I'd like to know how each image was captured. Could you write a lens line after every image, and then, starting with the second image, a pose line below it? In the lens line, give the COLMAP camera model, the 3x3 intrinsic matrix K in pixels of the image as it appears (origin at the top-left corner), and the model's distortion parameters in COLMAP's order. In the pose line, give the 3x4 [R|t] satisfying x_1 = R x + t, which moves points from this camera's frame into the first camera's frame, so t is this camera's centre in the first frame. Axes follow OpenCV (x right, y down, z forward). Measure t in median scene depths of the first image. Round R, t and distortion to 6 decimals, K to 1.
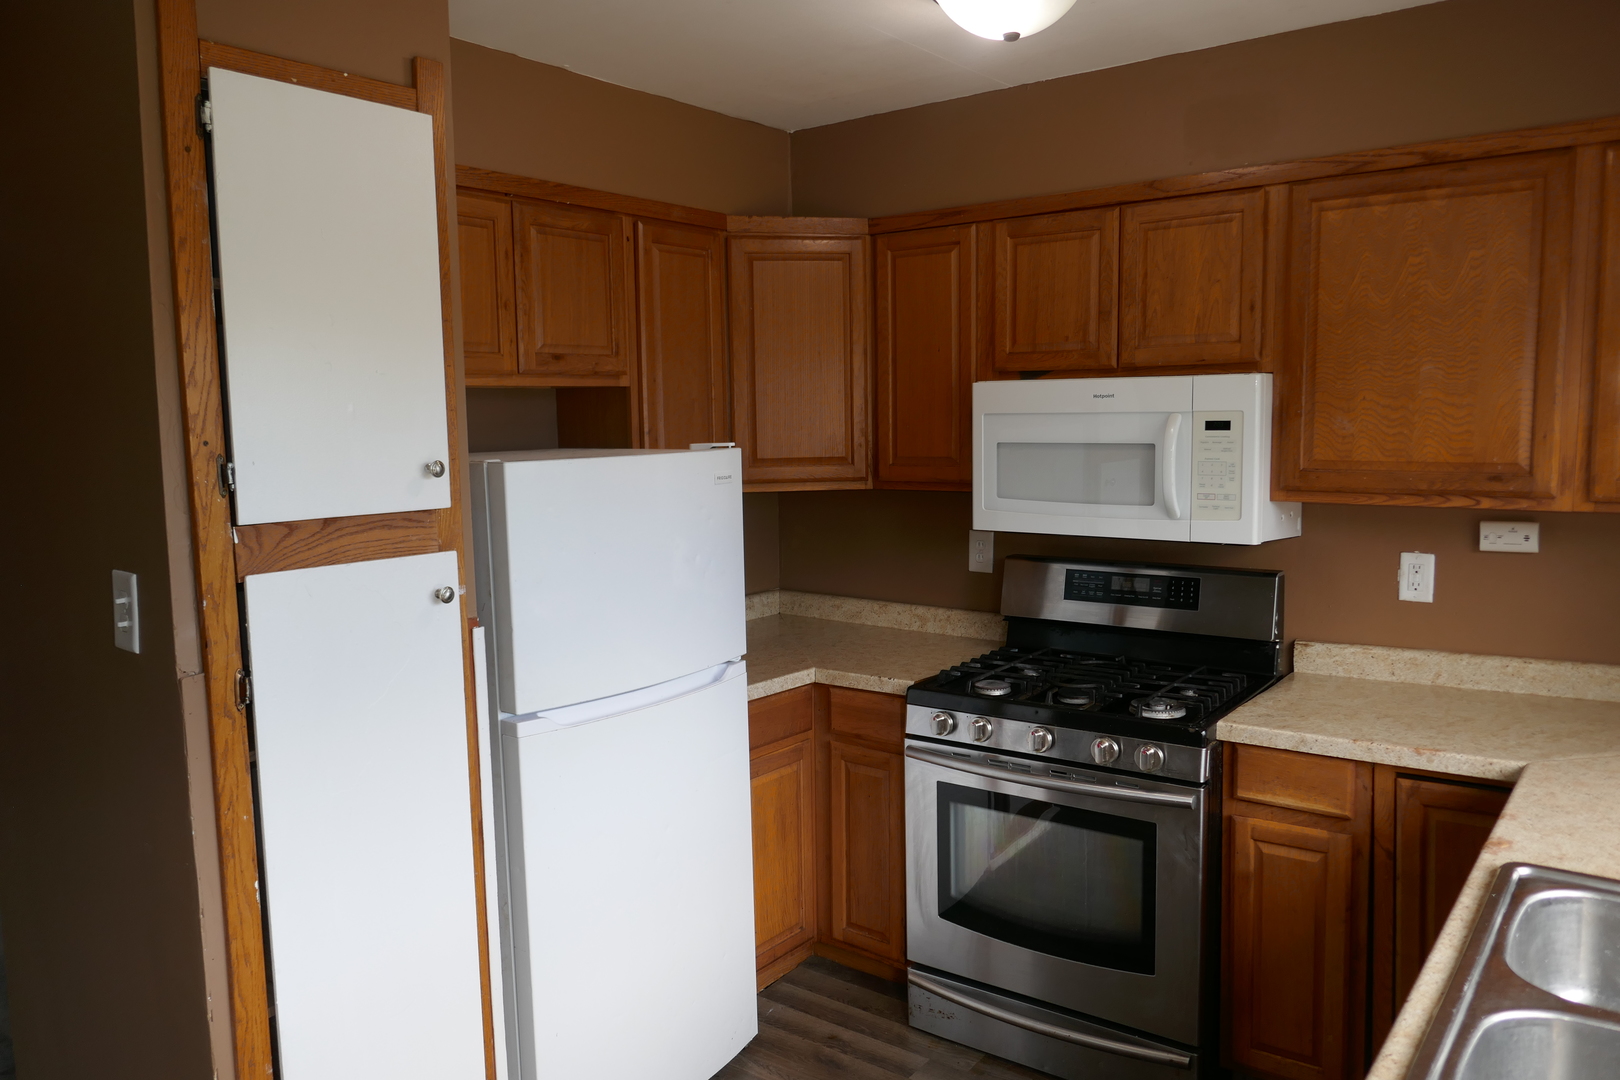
lens RADIAL K [[1183.0, 0, 812.8], [0, 1183.0, 538.1], [0, 0, 1]] dist [-0.000297, 0.001006]
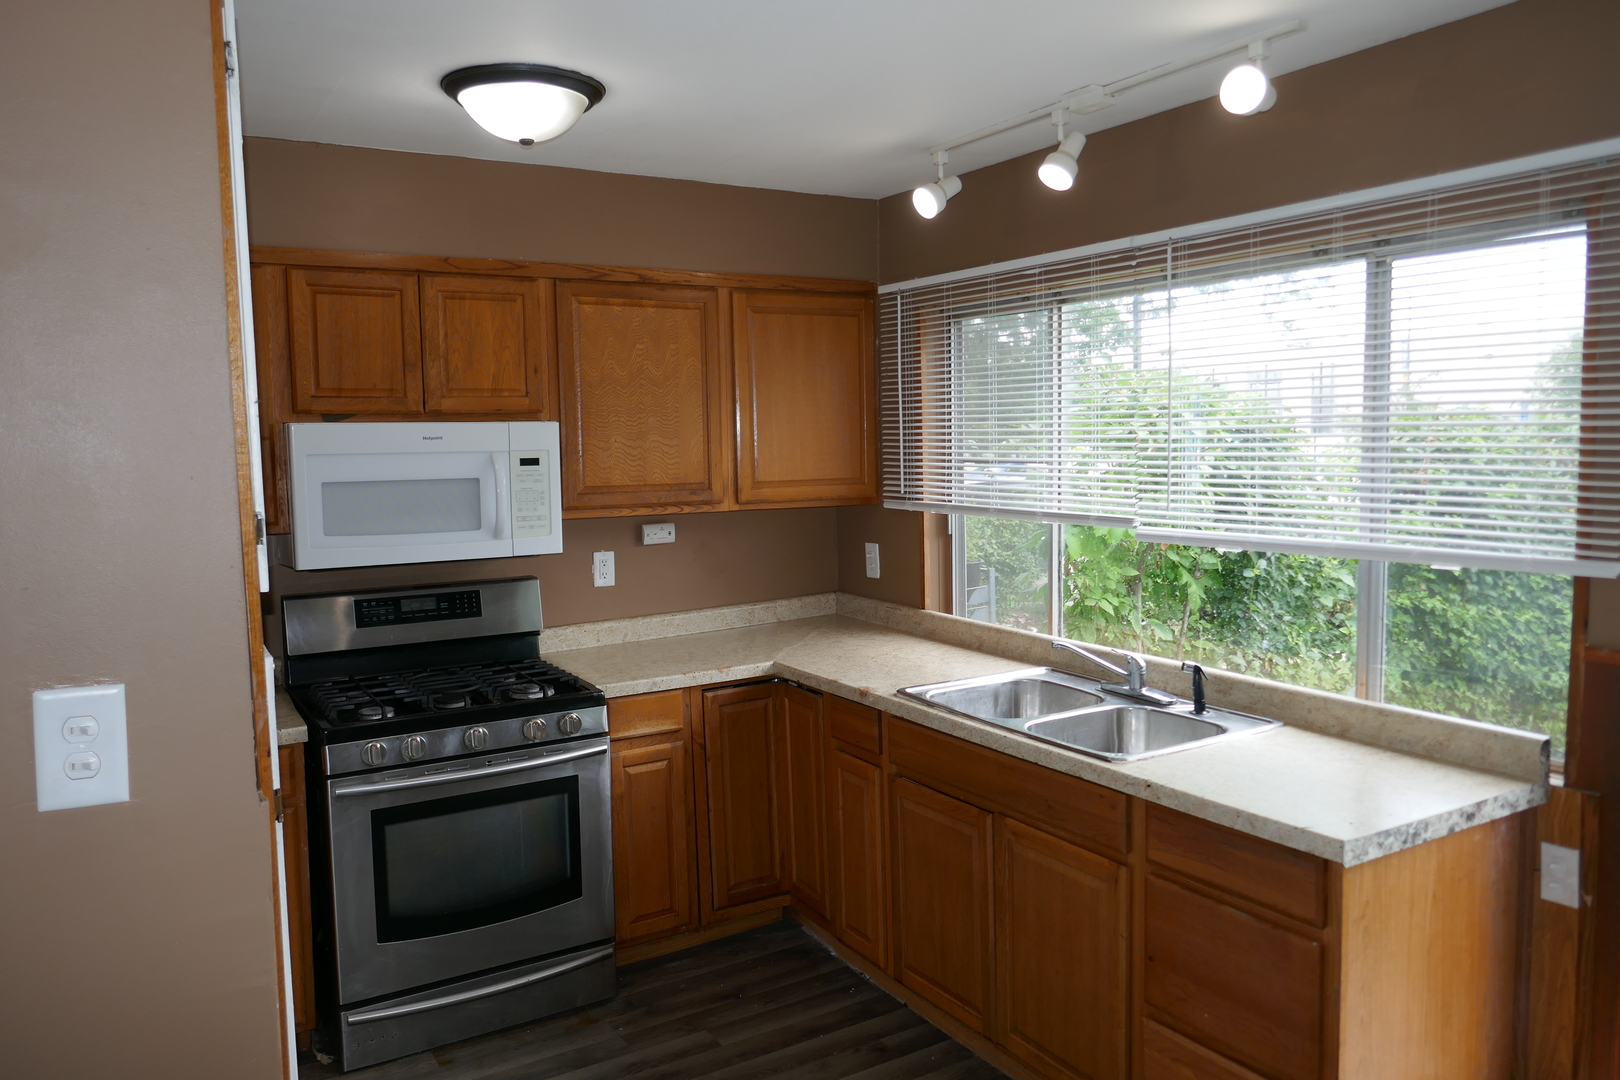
lens RADIAL K [[1183.0, 0, 812.4], [0, 1183.0, 538.6], [0, 0, 1]] dist [-0.000297, 0.001006]
pose [[0.378495, -0.070236, 0.922935, -0.716172], [0.109708, 0.993492, 0.030614, -0.019159], [-0.919079, 0.089666, 0.383737, 0.244888]]
